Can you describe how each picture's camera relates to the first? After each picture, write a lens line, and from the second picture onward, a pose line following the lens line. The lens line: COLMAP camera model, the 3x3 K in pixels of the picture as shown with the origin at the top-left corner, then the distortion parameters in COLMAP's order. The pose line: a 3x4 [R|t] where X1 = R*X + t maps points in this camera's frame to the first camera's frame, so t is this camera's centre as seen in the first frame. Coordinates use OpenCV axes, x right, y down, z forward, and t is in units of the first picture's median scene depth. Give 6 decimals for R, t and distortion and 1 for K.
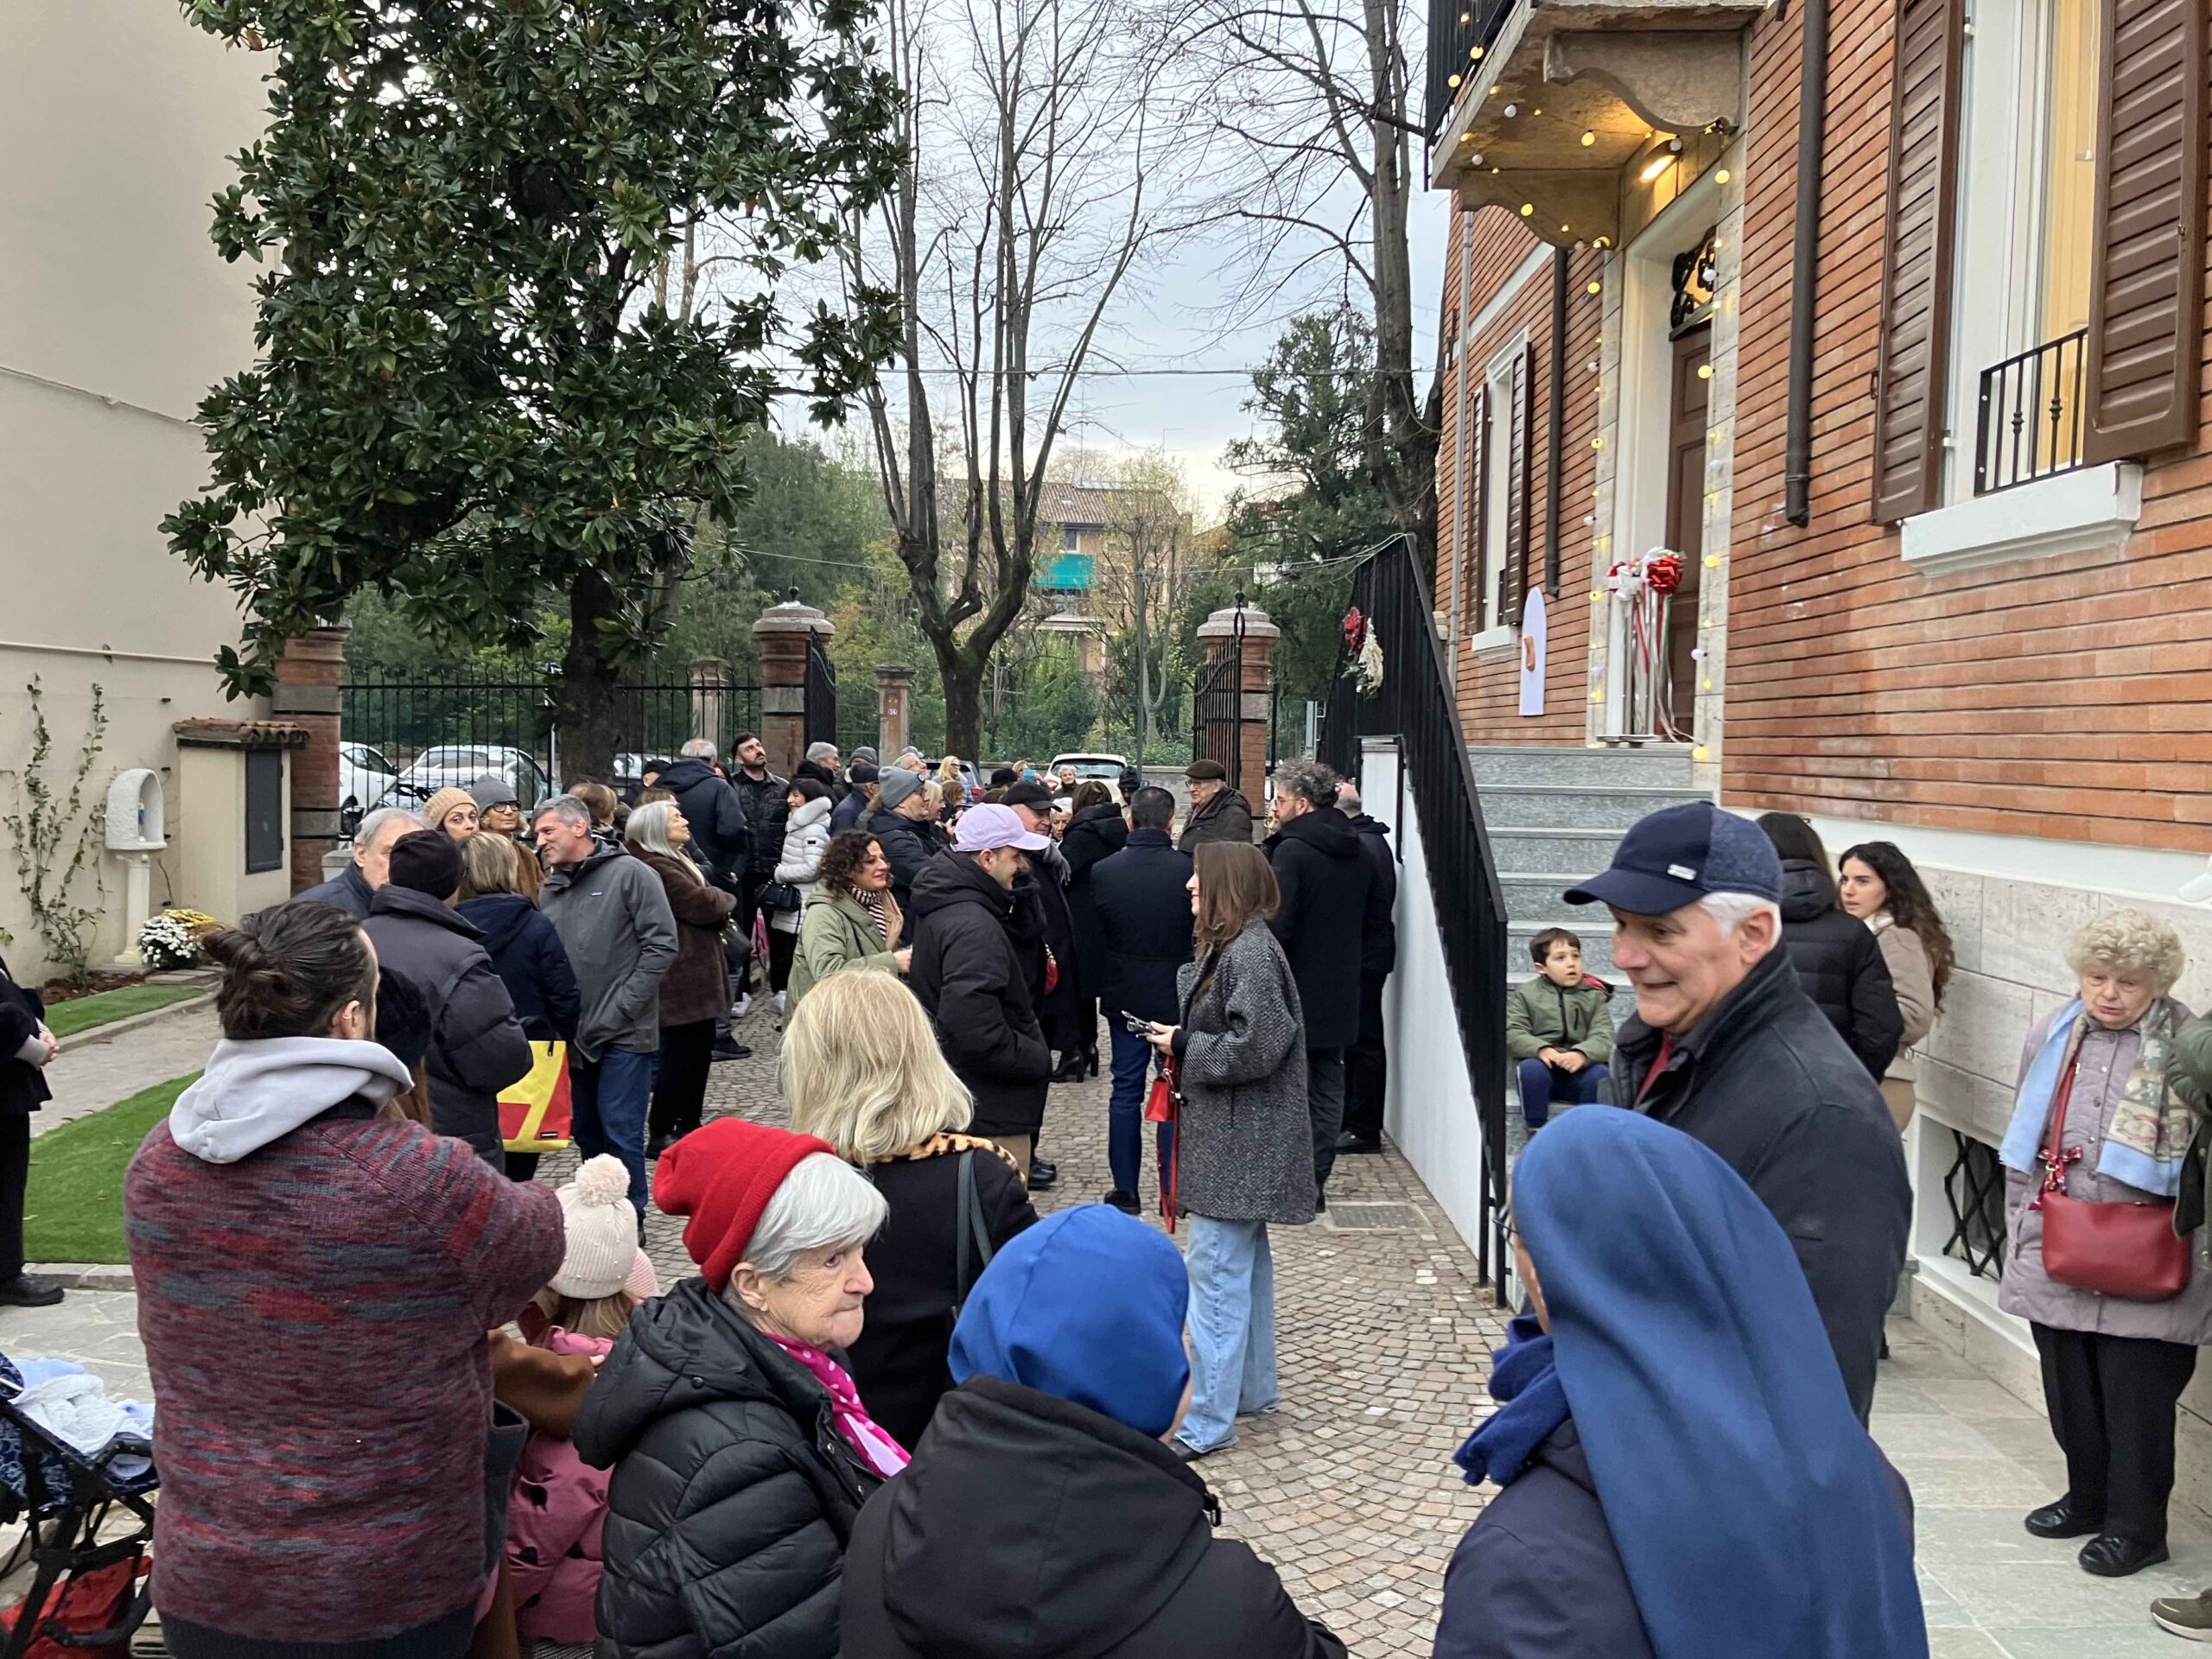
lens RADIAL K [[1824.1, 0, 1056.6], [0, 1824.1, 844.6], [0, 0, 1]] dist [0.044247, 0.000169]
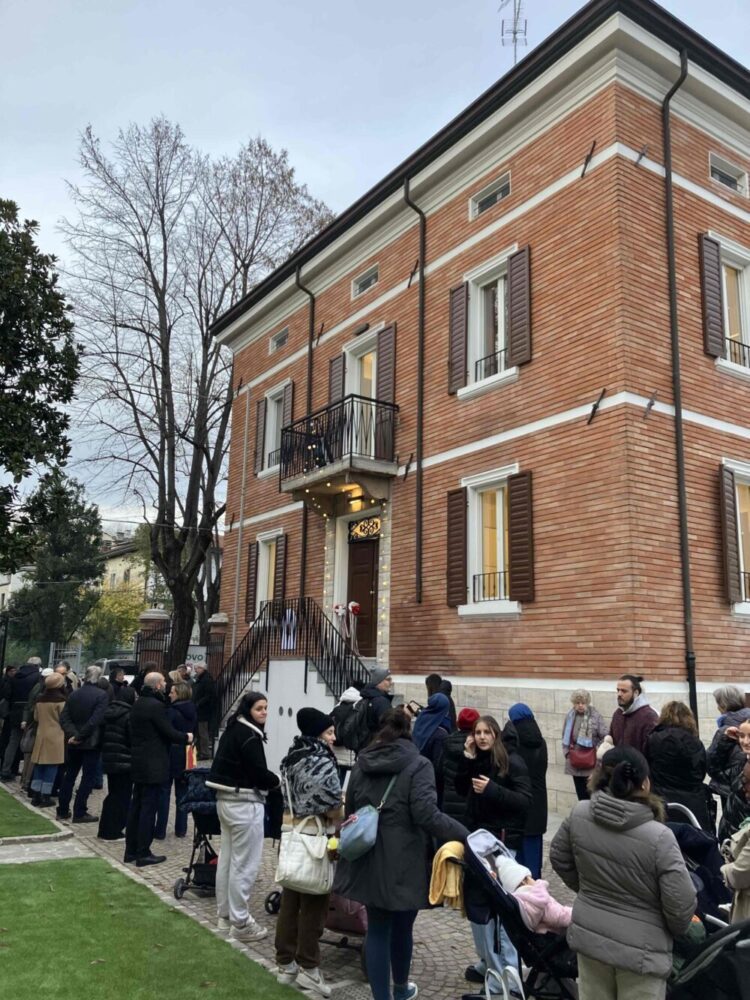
lens RADIAL K [[824.6, 0, 379.0], [0, 824.6, 496.5], [0, 0, 1]] dist [0.044247, 0.000169]
pose [[0.816723, 0.115328, 0.565388, -0.151546], [0.030360, 0.969878, -0.241692, 0.007794], [-0.576231, 0.214561, 0.788620, -0.092262]]
